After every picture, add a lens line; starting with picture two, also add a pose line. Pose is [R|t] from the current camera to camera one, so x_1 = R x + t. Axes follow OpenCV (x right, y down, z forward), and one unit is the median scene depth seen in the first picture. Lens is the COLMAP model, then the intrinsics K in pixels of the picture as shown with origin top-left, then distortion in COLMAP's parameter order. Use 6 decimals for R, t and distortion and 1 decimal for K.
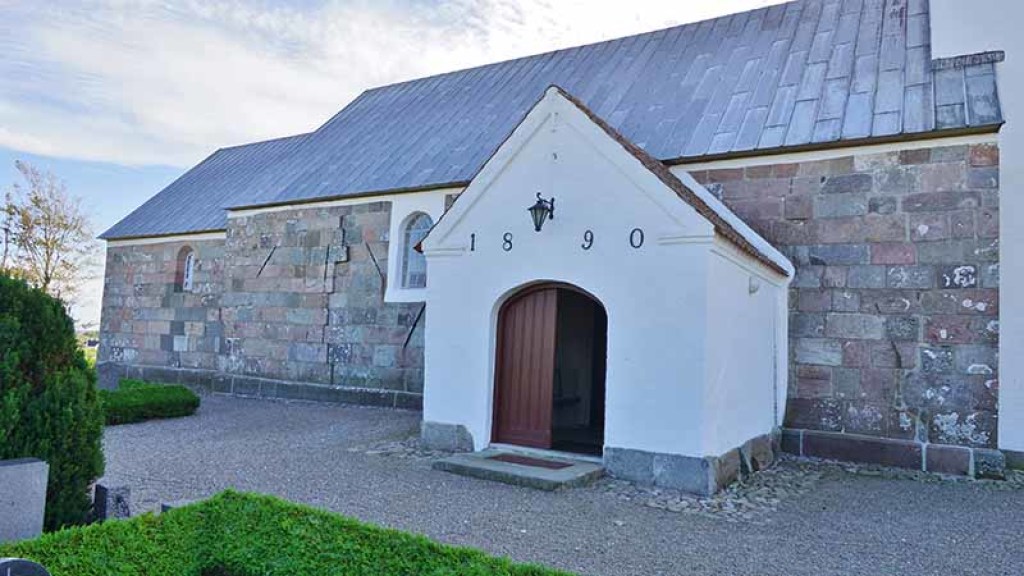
lens RADIAL K [[696.0, 0, 511.7], [0, 696.0, 289.5], [0, 0, 1]] dist [-0.038023, -0.000834]
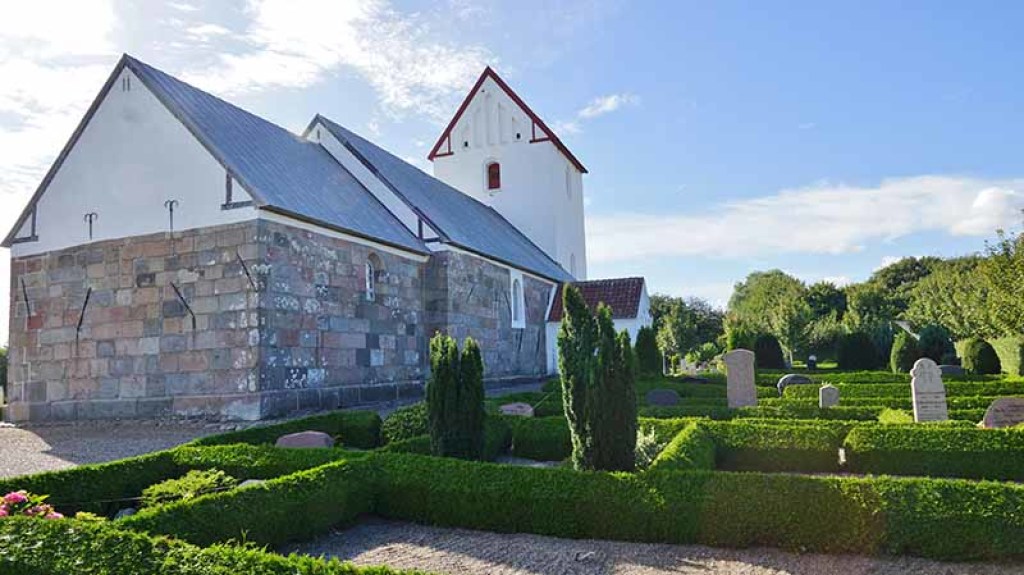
lens RADIAL K [[696.0, 0, 511.4], [0, 696.0, 289.6], [0, 0, 1]] dist [-0.038023, -0.000834]
pose [[-0.177200, 0.067498, 0.981857, -1.417264], [-0.070200, 0.994237, -0.081019, 0.048608], [-0.981668, -0.083283, -0.171441, 0.967008]]
